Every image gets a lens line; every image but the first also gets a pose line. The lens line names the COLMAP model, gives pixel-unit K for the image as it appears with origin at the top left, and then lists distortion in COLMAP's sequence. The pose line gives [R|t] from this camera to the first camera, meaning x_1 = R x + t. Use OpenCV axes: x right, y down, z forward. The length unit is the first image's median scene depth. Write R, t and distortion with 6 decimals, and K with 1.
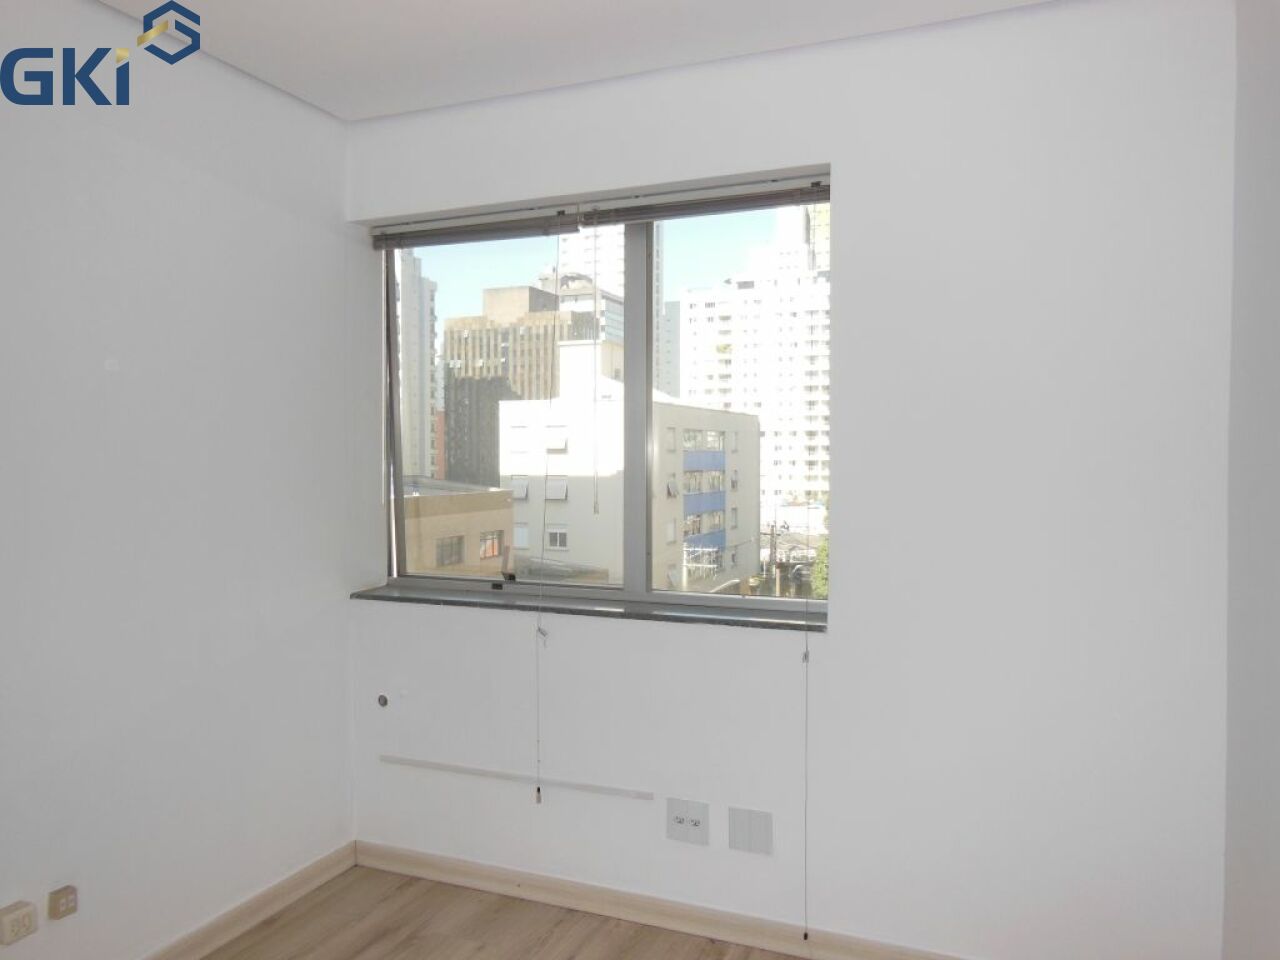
lens RADIAL K [[952.9, 0, 640.0], [0, 952.9, 480.0], [0, 0, 1]] dist [-0.005353, 0.044818]
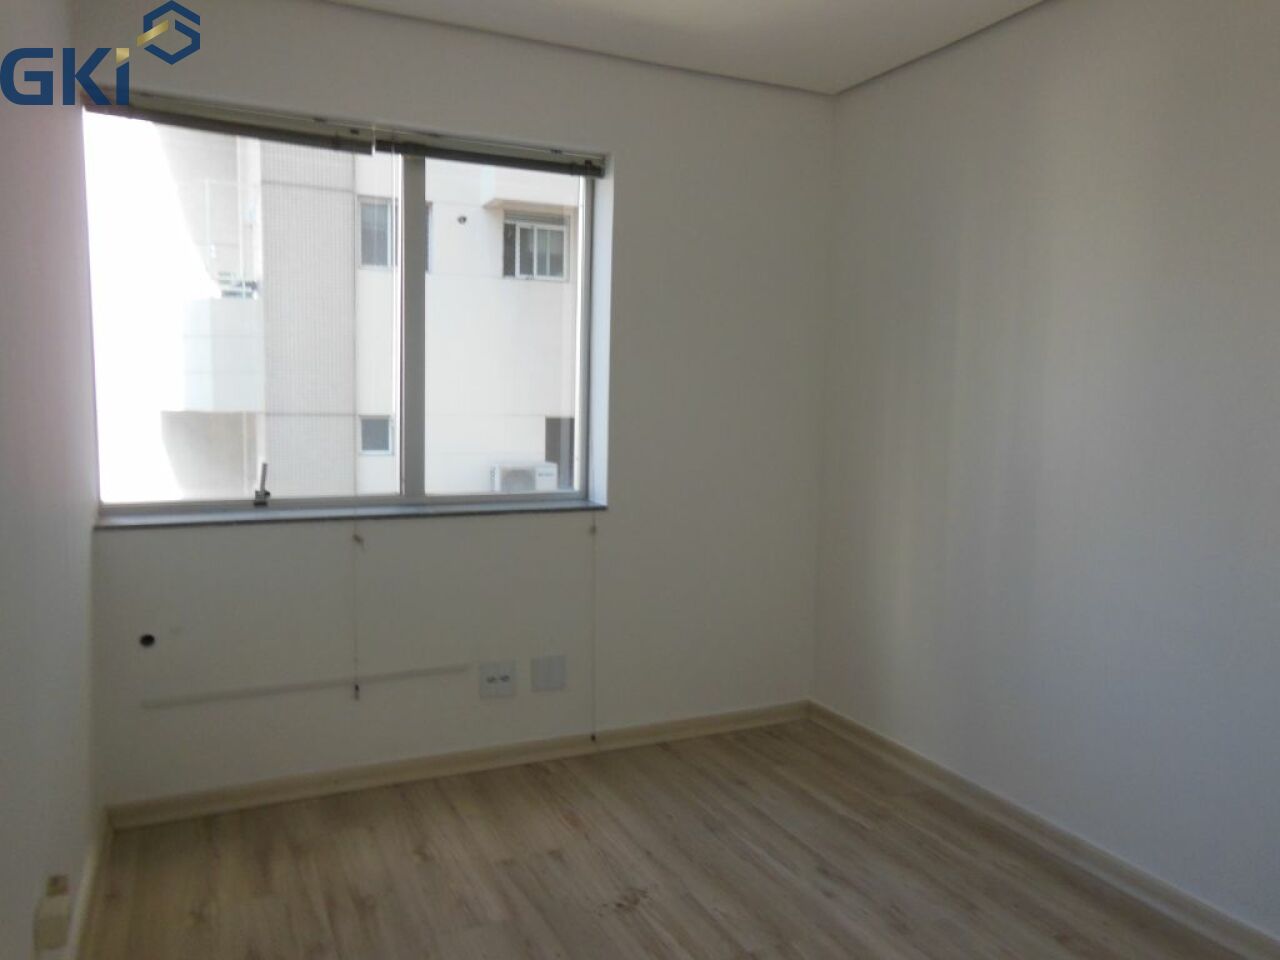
lens RADIAL K [[952.9, 0, 640.0], [0, 952.9, 480.0], [0, 0, 1]] dist [-0.005353, 0.044818]
pose [[0.671049, -0.054829, 0.739383, -0.407953], [0.001892, 0.997385, 0.072244, 0.011784], [-0.741411, -0.047080, 0.669398, 0.042361]]
